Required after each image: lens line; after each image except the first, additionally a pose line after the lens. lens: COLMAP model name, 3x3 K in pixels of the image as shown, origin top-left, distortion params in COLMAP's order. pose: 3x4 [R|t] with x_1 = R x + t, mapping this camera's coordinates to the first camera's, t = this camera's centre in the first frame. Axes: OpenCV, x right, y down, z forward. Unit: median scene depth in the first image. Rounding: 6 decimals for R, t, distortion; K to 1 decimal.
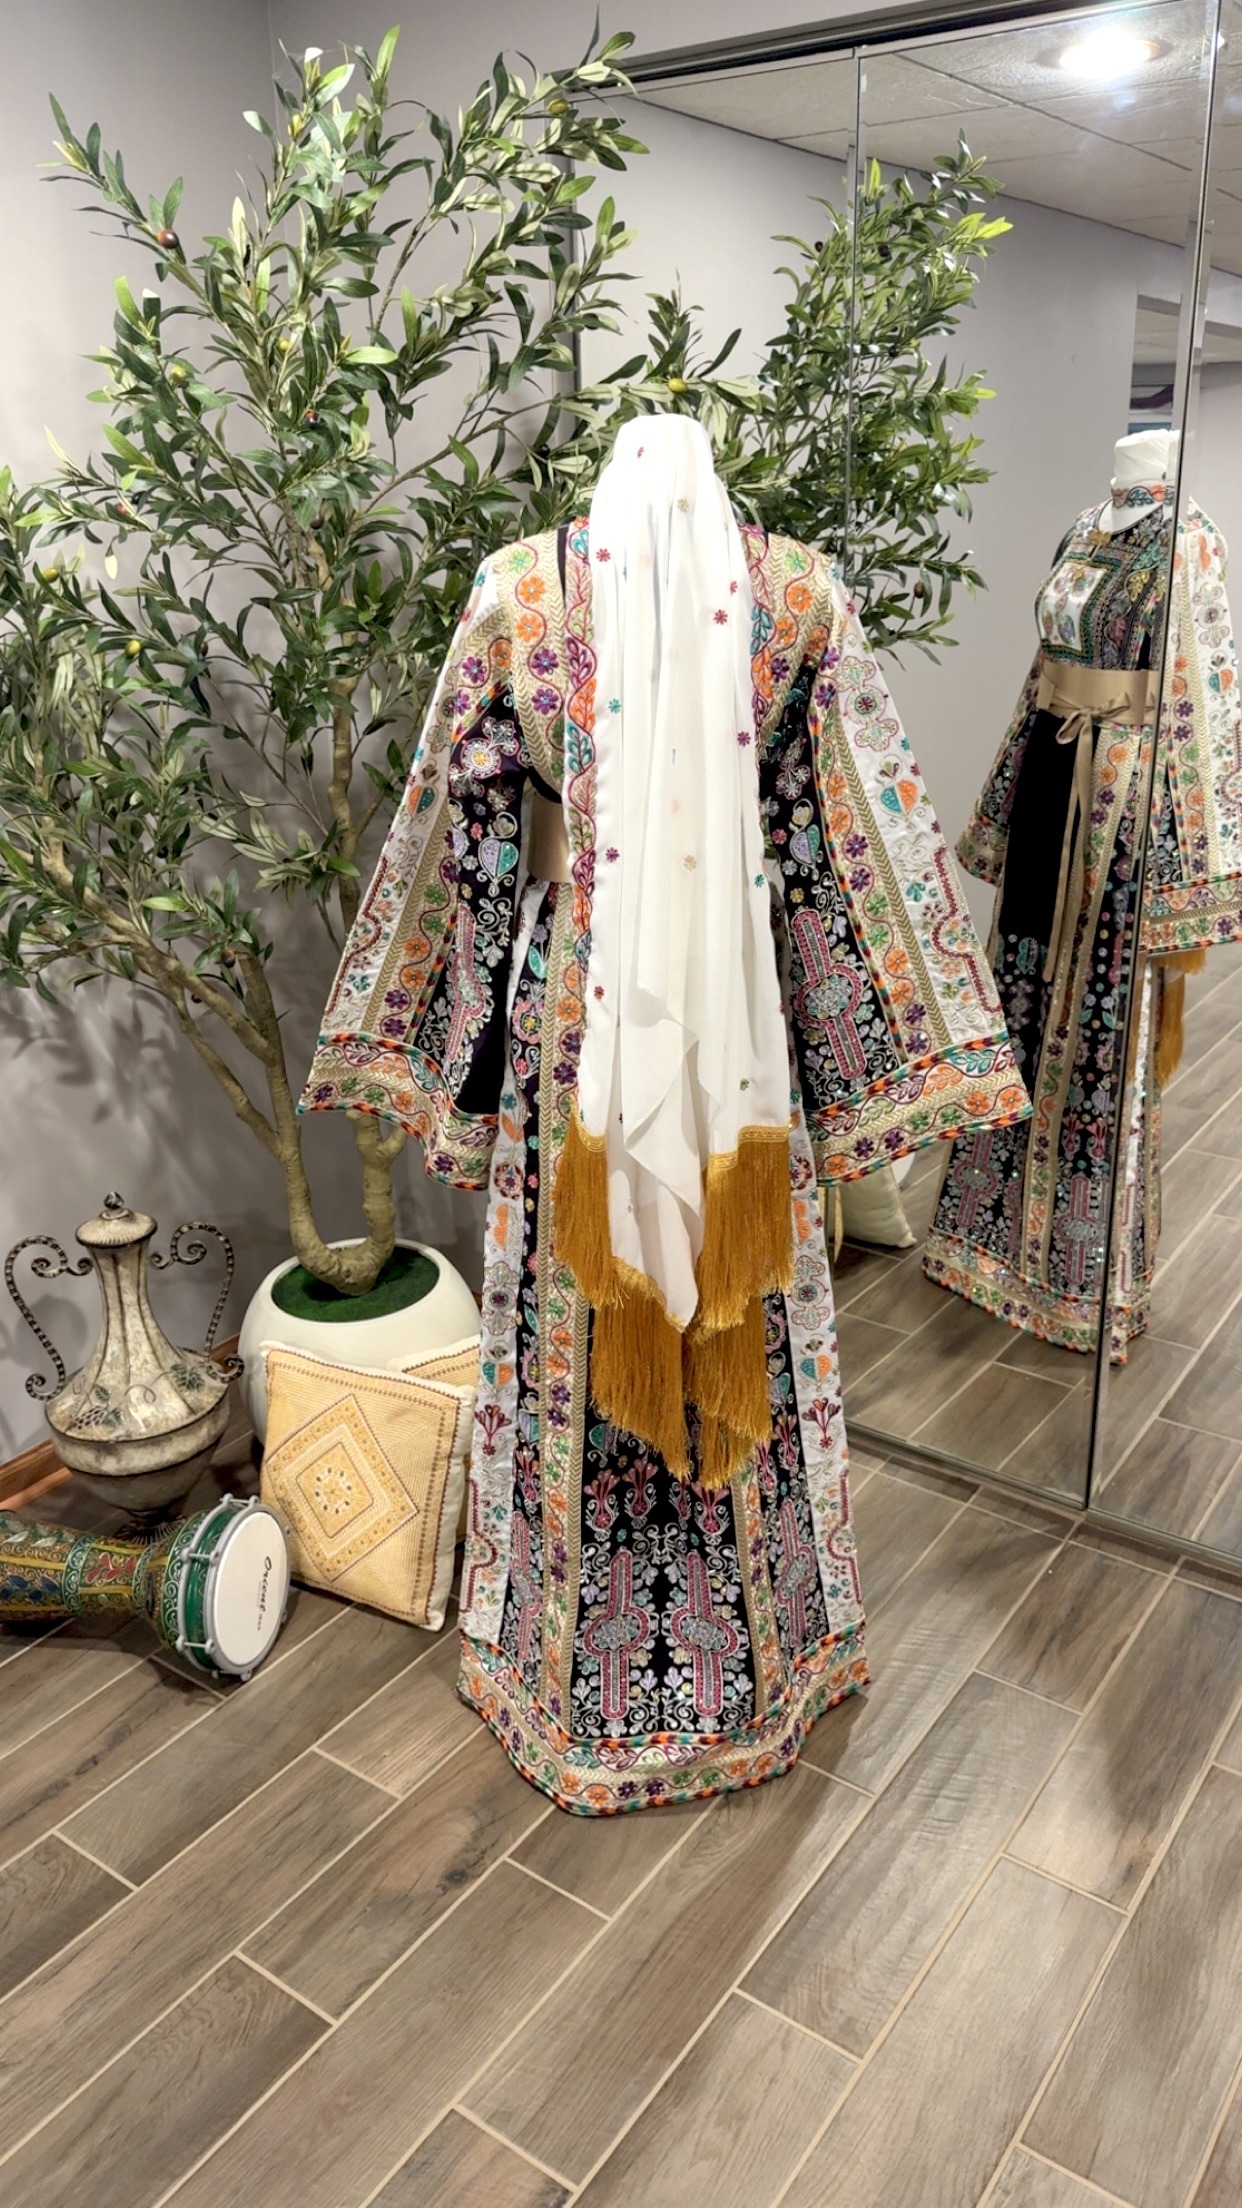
lens RADIAL K [[1651.2, 0, 616.9], [0, 1651.2, 1108.6], [0, 0, 1]] dist [0.099843, -0.162704]
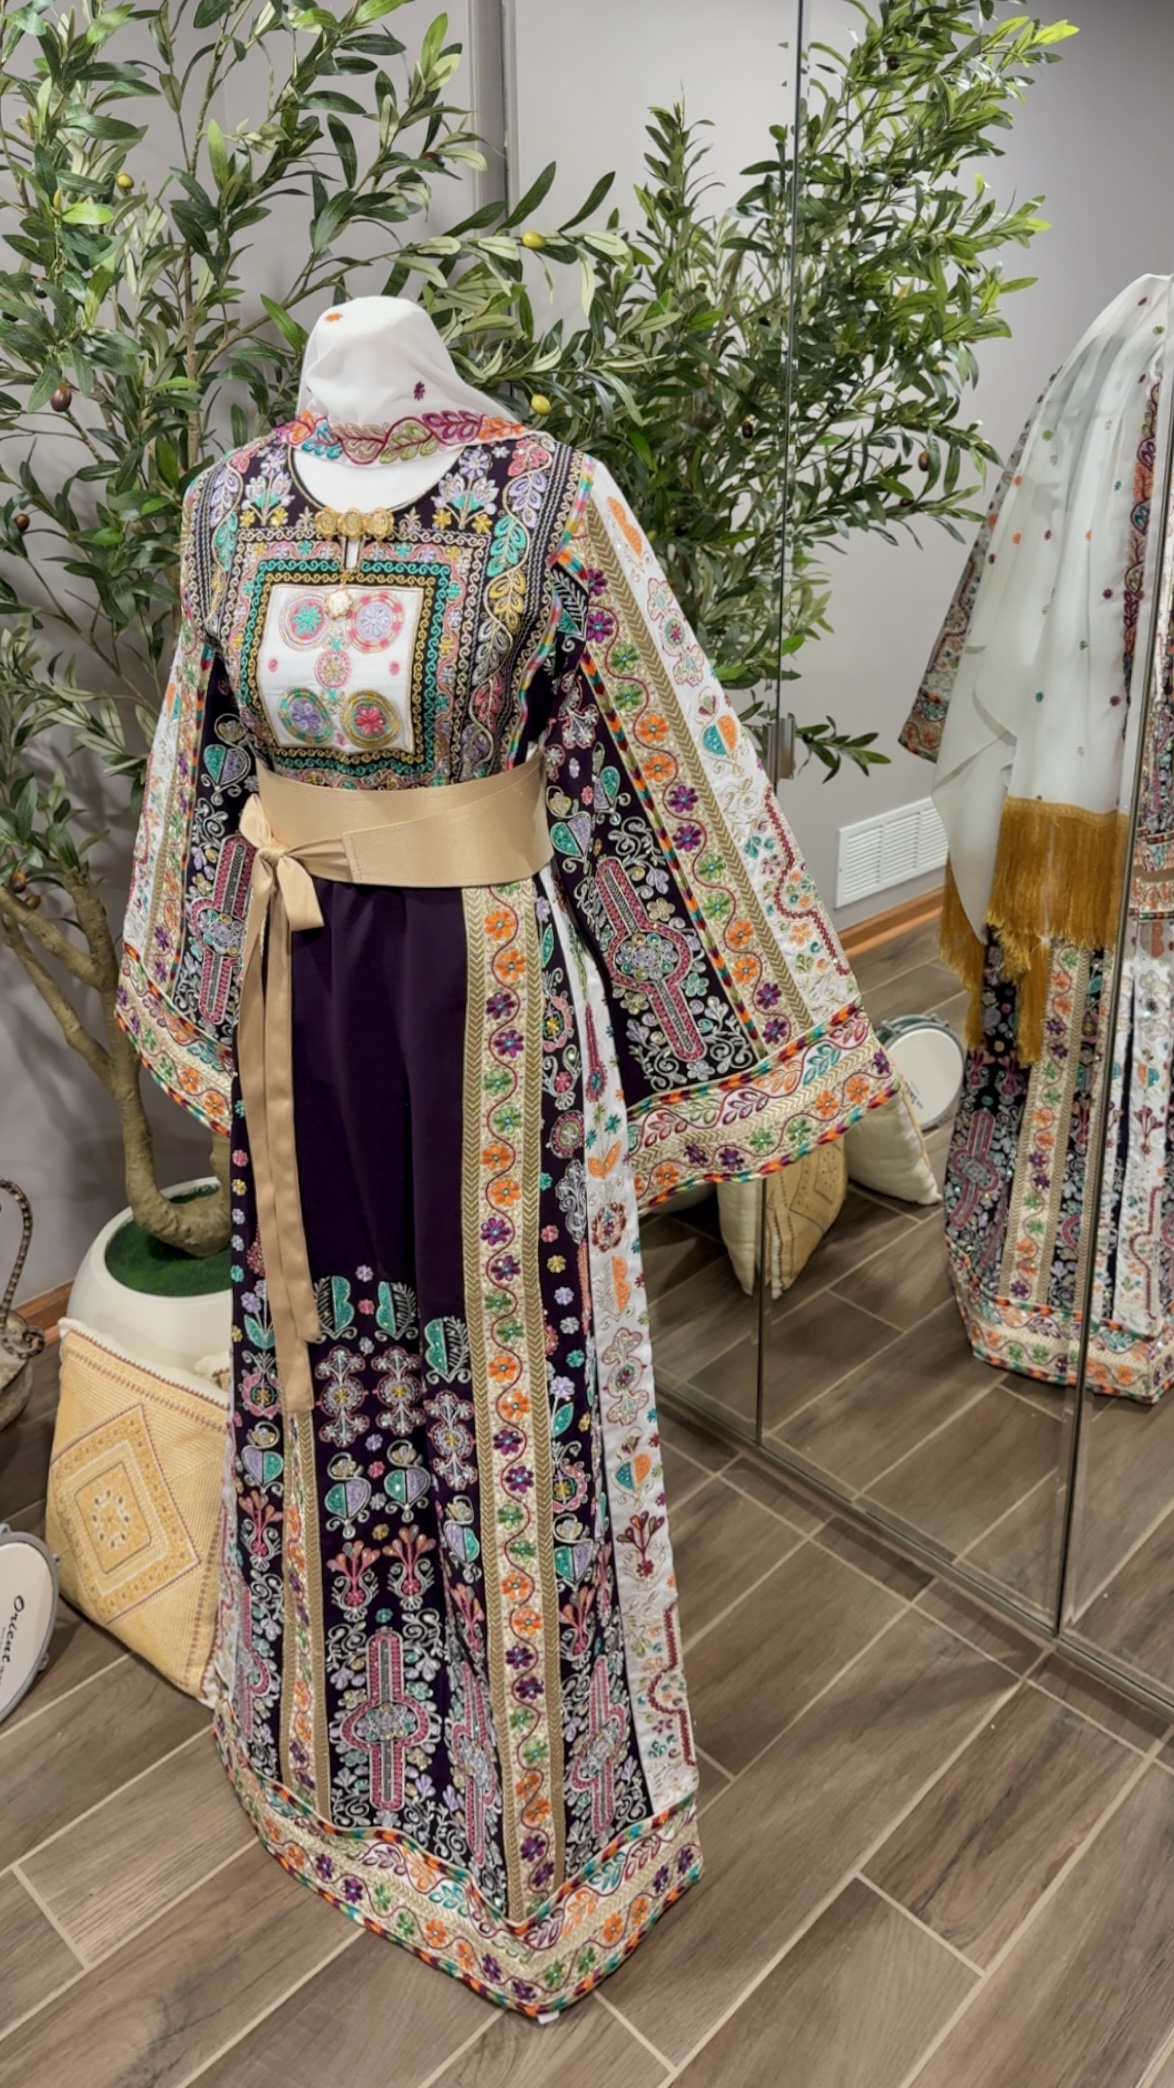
lens RADIAL K [[1648.3, 0, 587.7], [0, 1648.3, 798.5], [0, 0, 1]] dist [0.047768, -0.046468]
pose [[0.987004, 0.062061, -0.148229, 0.167482], [-0.067727, 0.997142, -0.033483, -0.118900], [0.145727, 0.043087, 0.988386, 0.193354]]
